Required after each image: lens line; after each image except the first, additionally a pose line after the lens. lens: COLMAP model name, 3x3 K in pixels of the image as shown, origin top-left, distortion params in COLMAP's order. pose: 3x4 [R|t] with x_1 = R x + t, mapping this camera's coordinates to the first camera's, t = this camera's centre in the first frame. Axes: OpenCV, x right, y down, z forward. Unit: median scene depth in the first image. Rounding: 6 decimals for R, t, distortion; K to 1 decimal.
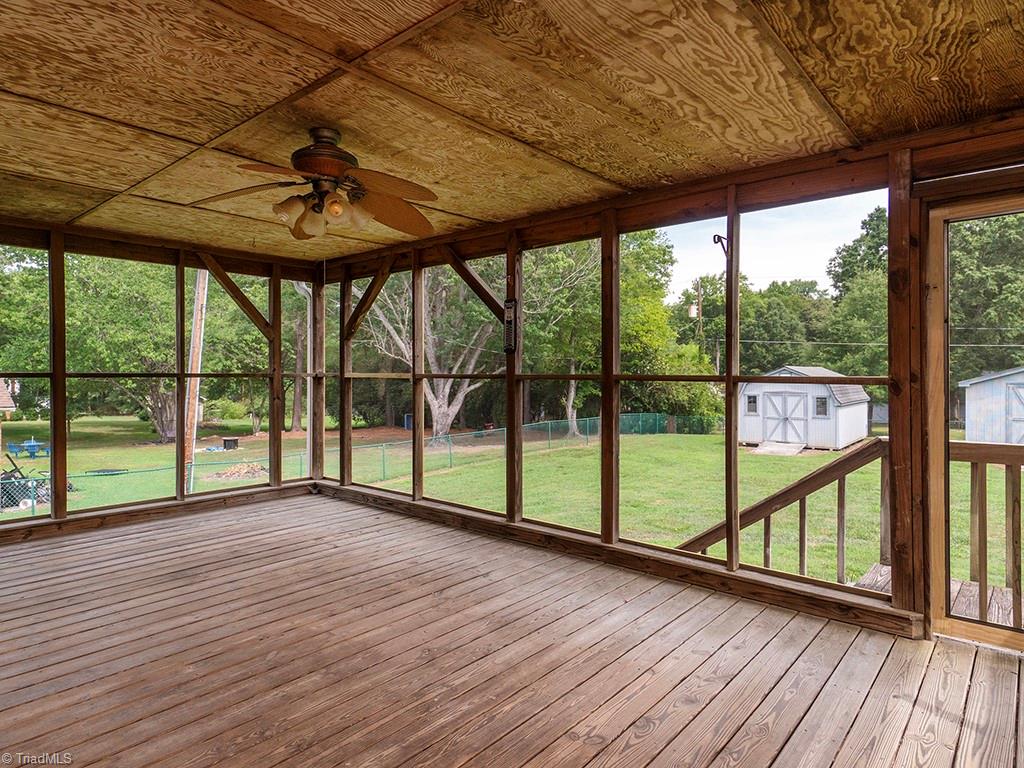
lens RADIAL K [[619.9, 0, 472.0], [0, 619.9, 370.7], [0, 0, 1]] dist [-0.001723, -0.002172]
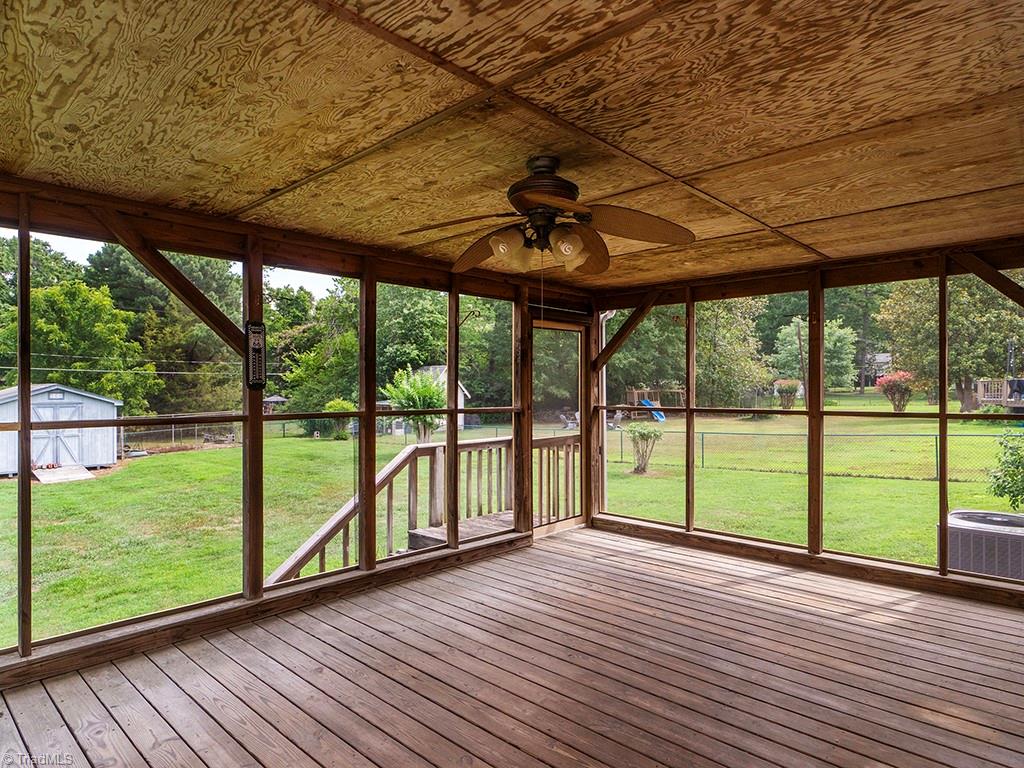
lens RADIAL K [[613.1, 0, 508.5], [0, 613.1, 386.3], [0, 0, 1]] dist [0.002700, 0.000352]
pose [[0.005272, 0.003407, 0.999980, -1.018679], [-0.000763, 0.999994, -0.003403, -0.040357], [-0.999986, -0.000745, 0.005275, 0.925106]]
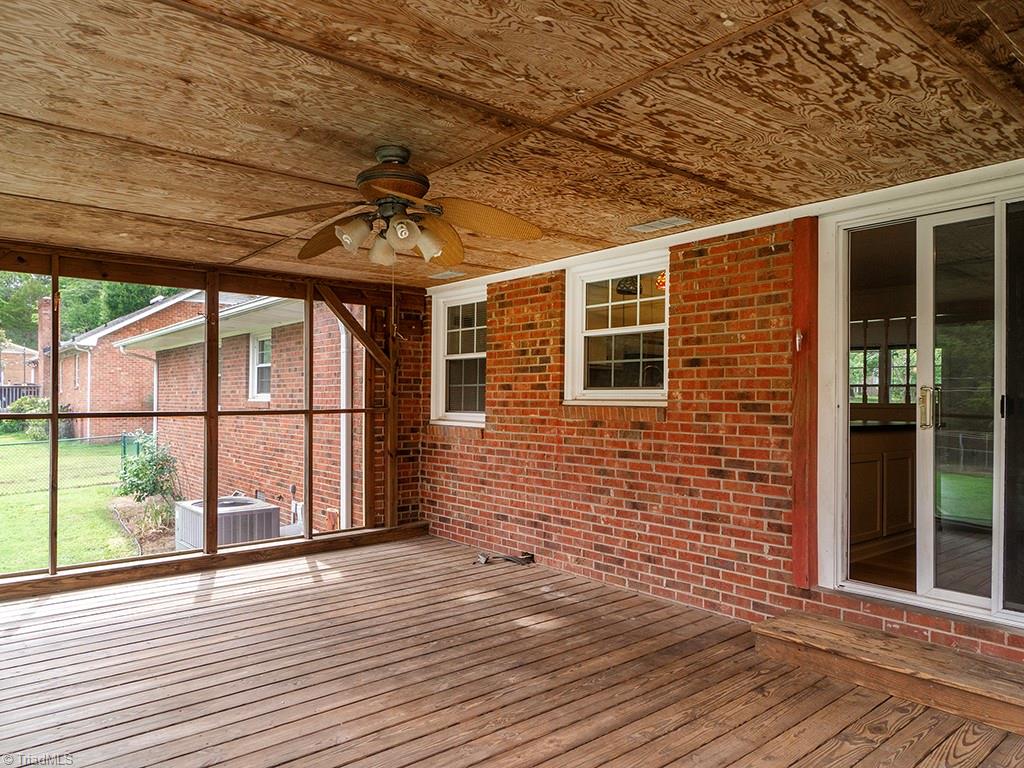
lens RADIAL K [[692.2, 0, 508.0], [0, 692.2, 398.6], [0, 0, 1]] dist [0.001304, 0.000132]
pose [[-0.992385, -0.003016, 0.123141, -0.467309], [-0.003081, 0.999995, -0.000336, -0.019697], [-0.123139, -0.000713, -0.992389, 1.751685]]
